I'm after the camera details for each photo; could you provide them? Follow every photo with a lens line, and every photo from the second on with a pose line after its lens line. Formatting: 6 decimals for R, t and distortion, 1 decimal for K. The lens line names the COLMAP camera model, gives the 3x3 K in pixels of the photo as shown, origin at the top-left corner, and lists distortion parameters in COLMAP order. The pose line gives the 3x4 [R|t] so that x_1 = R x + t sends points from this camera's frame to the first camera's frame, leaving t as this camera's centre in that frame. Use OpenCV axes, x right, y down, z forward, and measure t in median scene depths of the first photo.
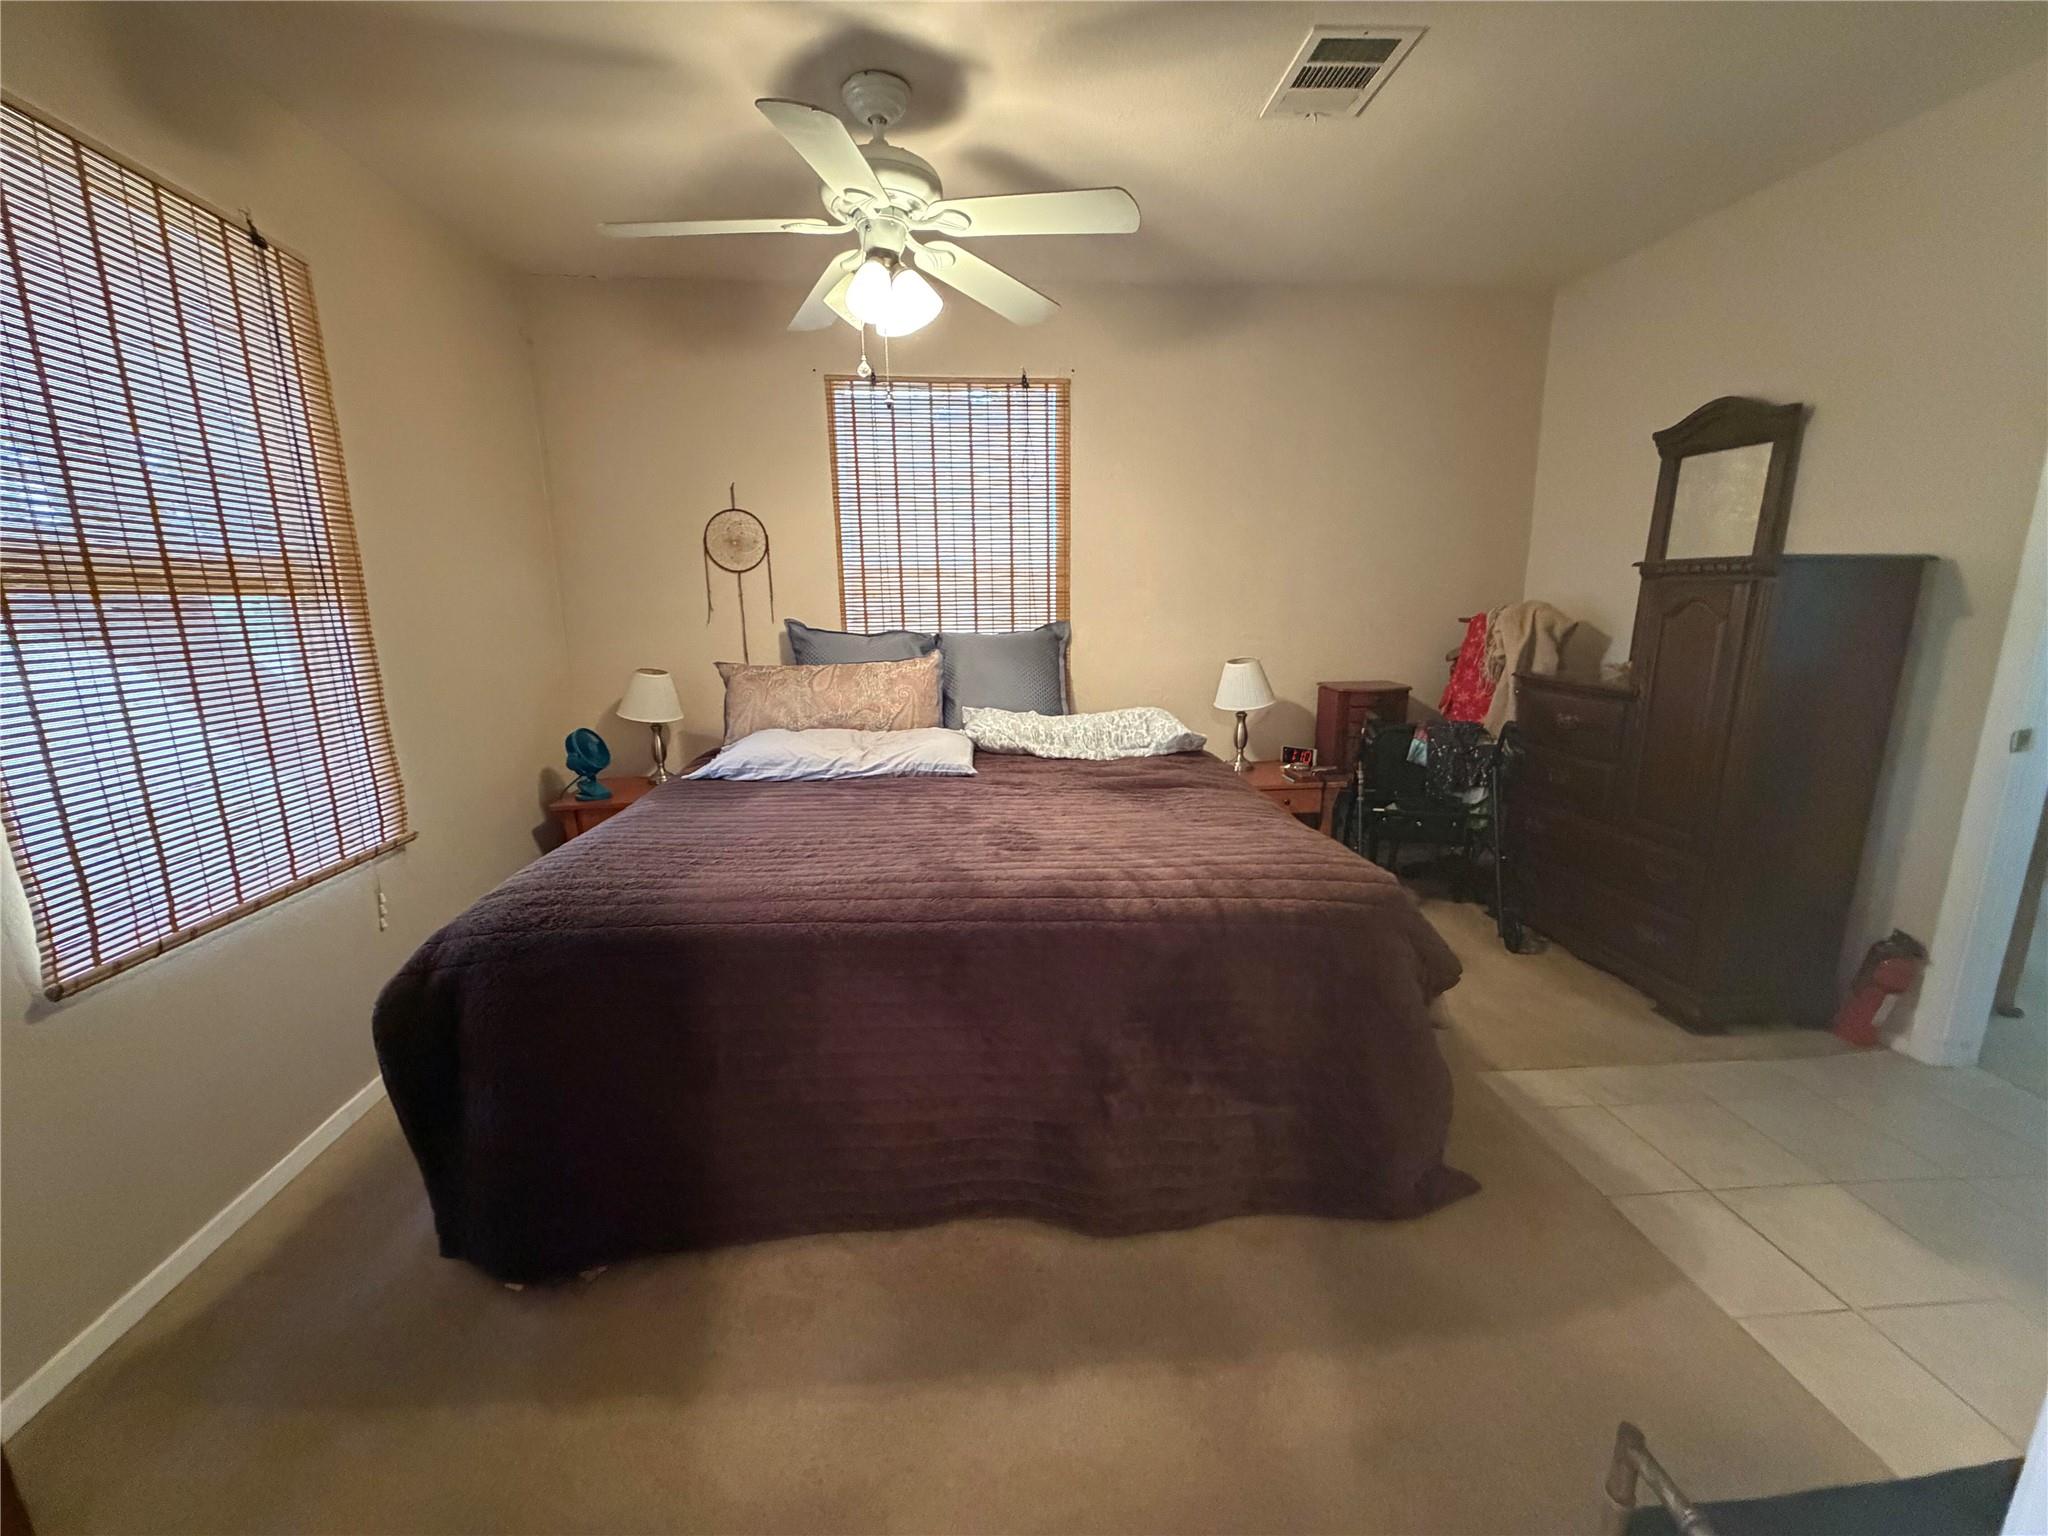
lens RADIAL K [[814.4, 0, 1016.1], [0, 814.4, 771.2], [0, 0, 1]] dist [0.002785, -0.000774]
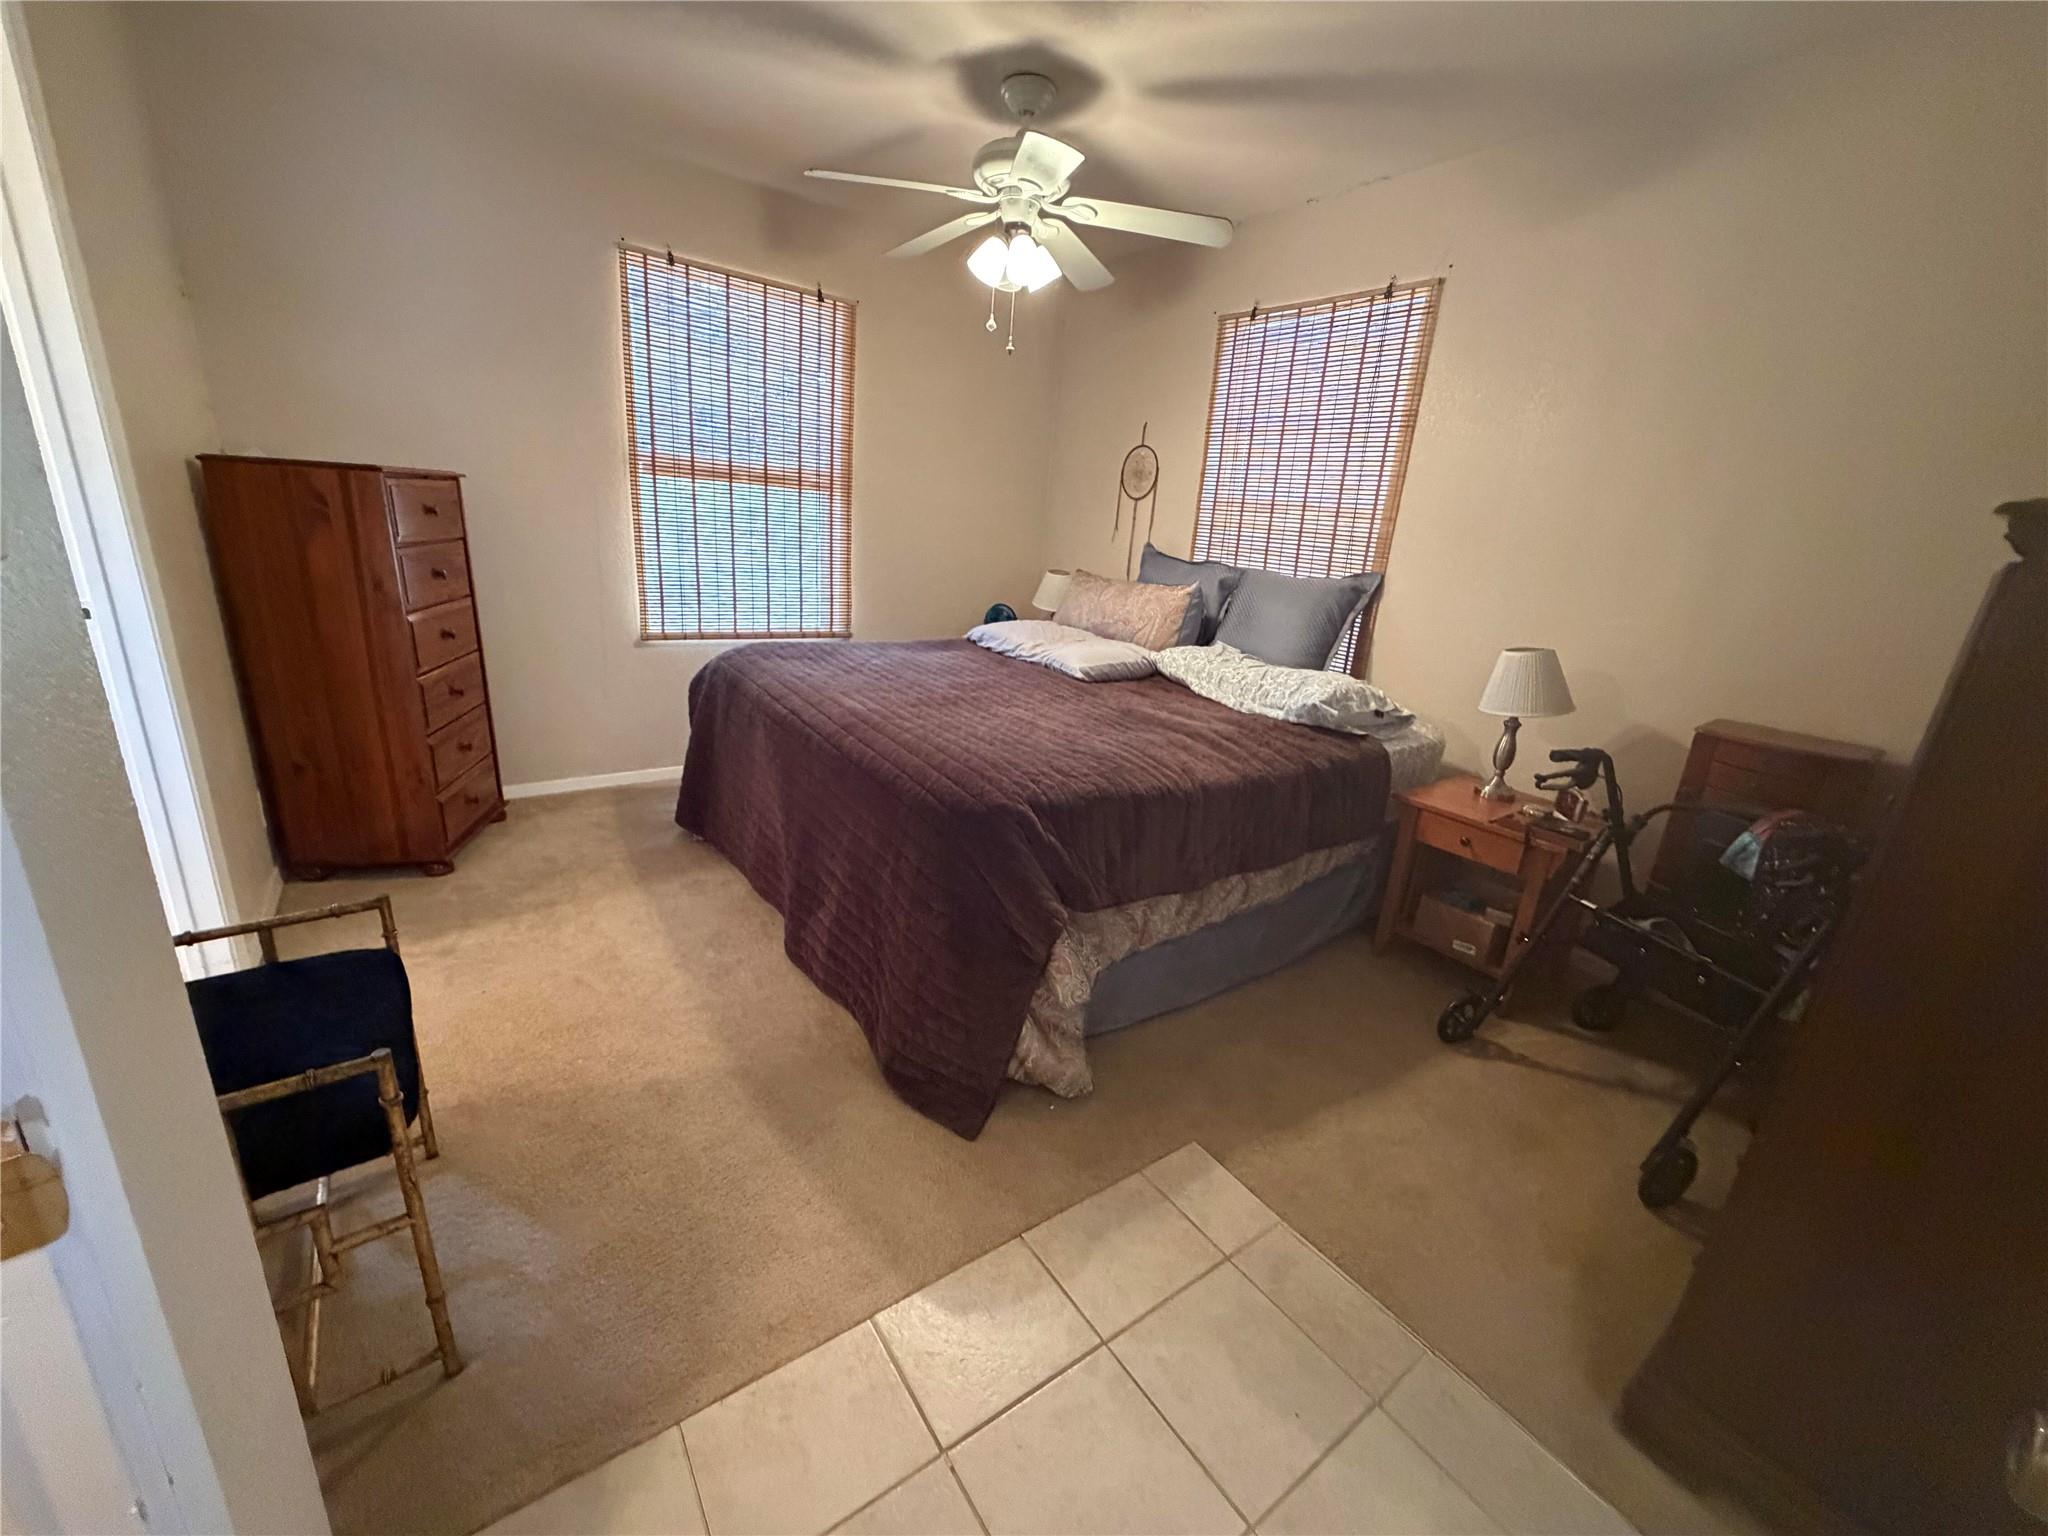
lens RADIAL K [[814.4, 0, 1027.7], [0, 814.4, 770.1], [0, 0, 1]] dist [0.002785, -0.000774]
pose [[0.515895, 0.303924, -0.800926, 0.658429], [-0.264460, 0.945786, 0.188548, -0.053922], [0.814809, 0.114541, 0.568302, 0.243860]]
